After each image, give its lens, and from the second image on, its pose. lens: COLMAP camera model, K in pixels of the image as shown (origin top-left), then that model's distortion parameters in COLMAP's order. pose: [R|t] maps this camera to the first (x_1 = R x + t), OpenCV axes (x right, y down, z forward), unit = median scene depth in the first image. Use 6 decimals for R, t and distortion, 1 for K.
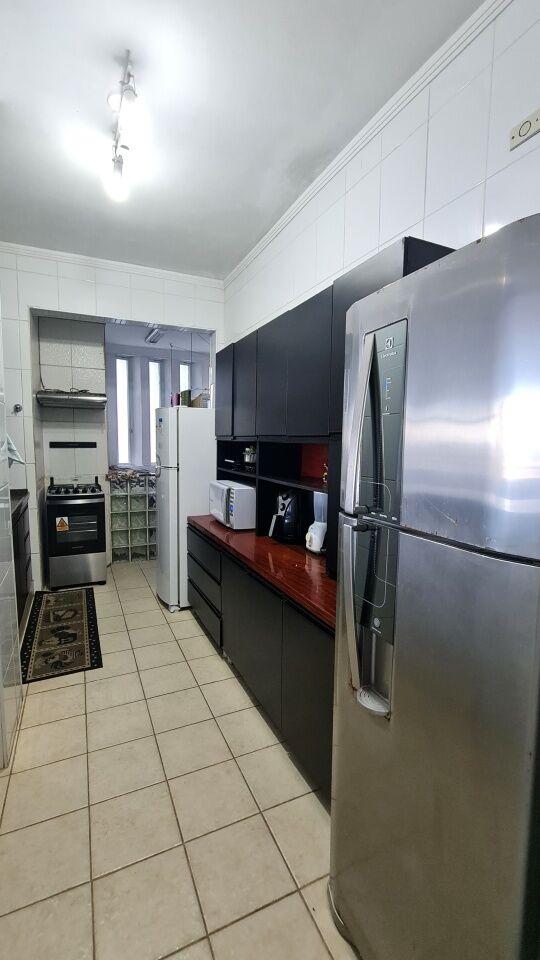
lens RADIAL K [[413.9, 0, 270.0], [0, 413.9, 480.0], [0, 0, 1]] dist [0.000611, -0.000031]
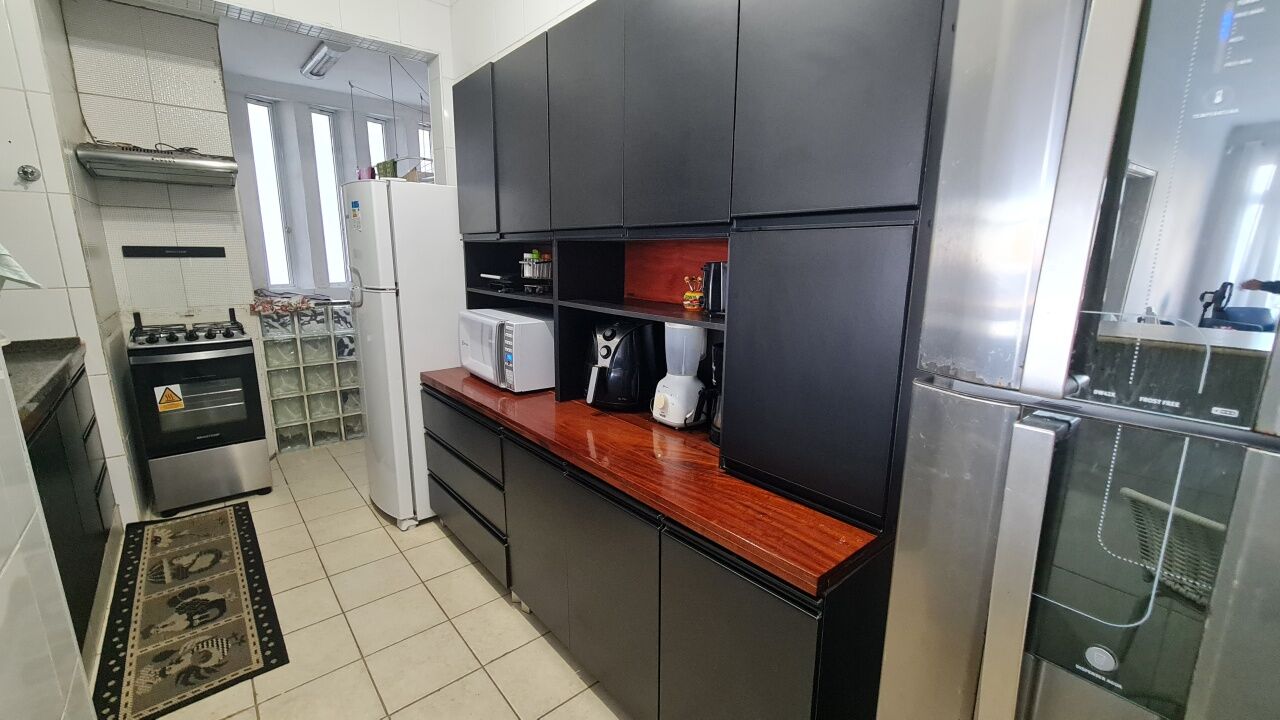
lens RADIAL K [[521.3, 0, 640.0], [0, 521.3, 360.0], [0, 0, 1]] dist [0.000382, -0.000034]
pose [[0.963449, -0.056511, 0.261862, -0.091680], [0.027411, 0.993163, 0.113476, -0.005444], [-0.266485, -0.102151, 0.958411, 0.204342]]
